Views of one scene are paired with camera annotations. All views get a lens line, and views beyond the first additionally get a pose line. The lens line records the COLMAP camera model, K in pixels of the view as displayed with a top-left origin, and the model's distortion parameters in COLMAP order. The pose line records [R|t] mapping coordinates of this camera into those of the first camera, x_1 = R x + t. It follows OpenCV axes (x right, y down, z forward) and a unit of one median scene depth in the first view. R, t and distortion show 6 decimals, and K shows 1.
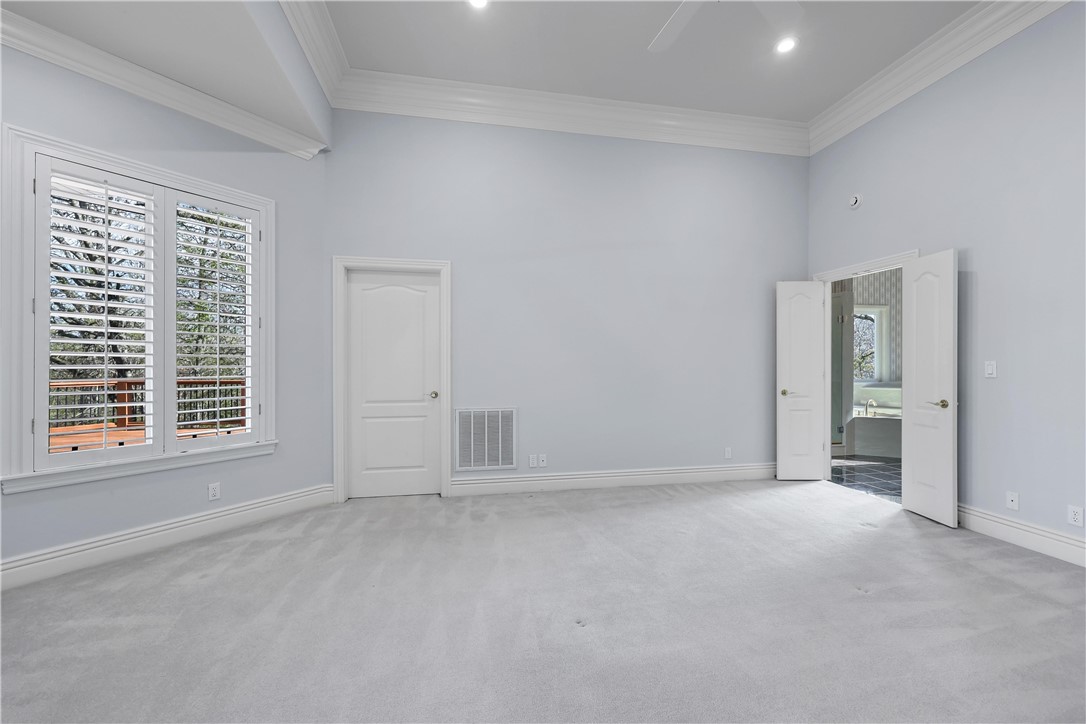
lens RADIAL K [[438.6, 0, 546.3], [0, 438.6, 362.2], [0, 0, 1]] dist [-0.001449, 0.000176]
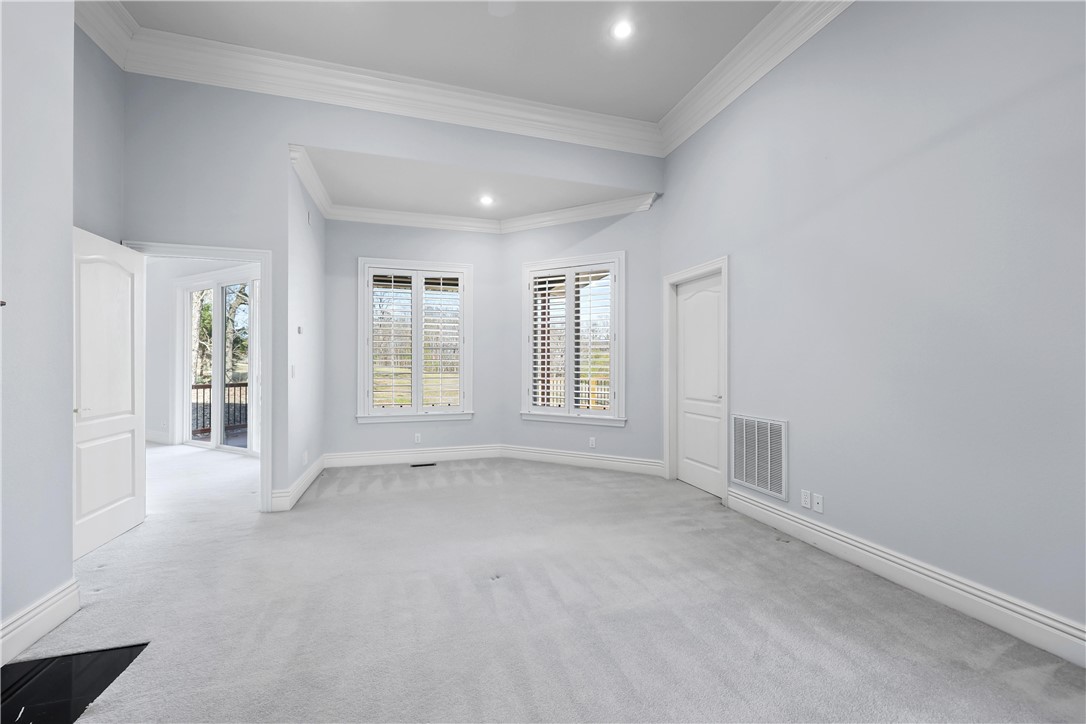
lens RADIAL K [[437.0, 0, 545.9], [0, 437.0, 360.3], [0, 0, 1]] dist [-0.002099, 0.000245]
pose [[0.111602, -0.008730, -0.993715, 0.695033], [-0.000348, 0.999961, -0.008824, 0.002318], [0.993753, 0.001331, 0.111594, 0.529903]]
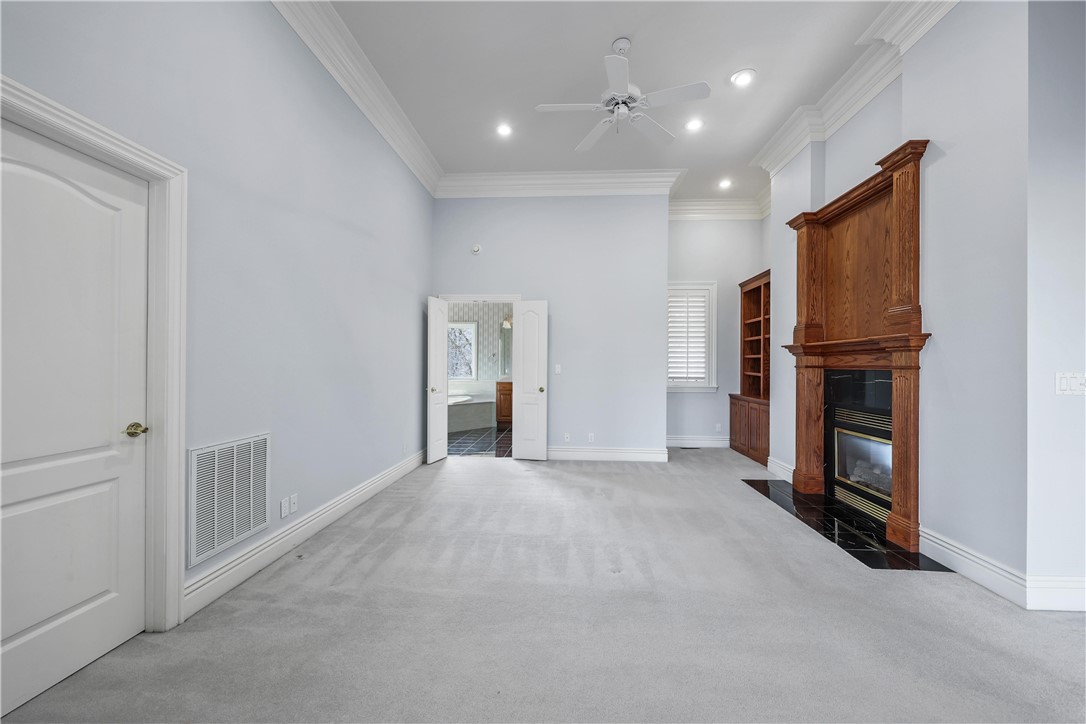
lens RADIAL K [[442.0, 0, 543.8], [0, 442.0, 363.9], [0, 0, 1]] dist [-0.000111, 0.000059]
pose [[0.250080, 0.005814, 0.968208, -0.647285], [-0.008043, 0.999960, -0.003927, 0.000241], [-0.968192, -0.006806, 0.250117, 0.472101]]
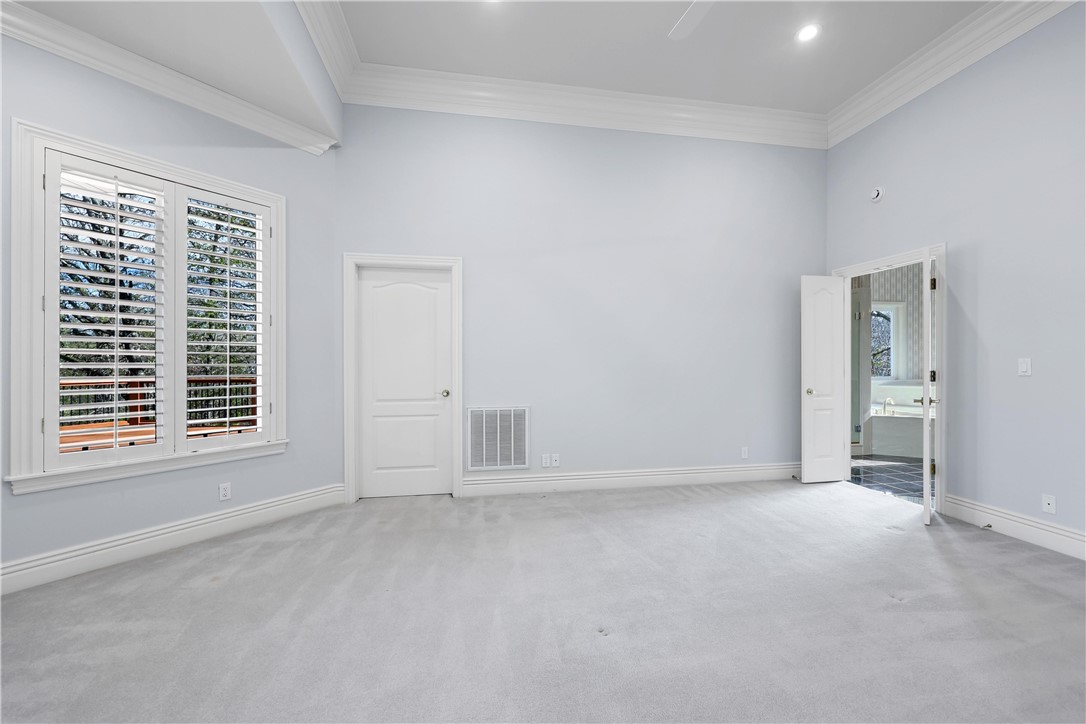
lens RADIAL K [[437.0, 0, 545.9], [0, 437.0, 360.3], [0, 0, 1]] dist [-0.002099, 0.000245]
pose [[0.999898, -0.000967, -0.014278, -0.017399], [0.000971, 1.000000, 0.000219, 0.000172], [0.014278, -0.000233, 0.999898, 0.022730]]
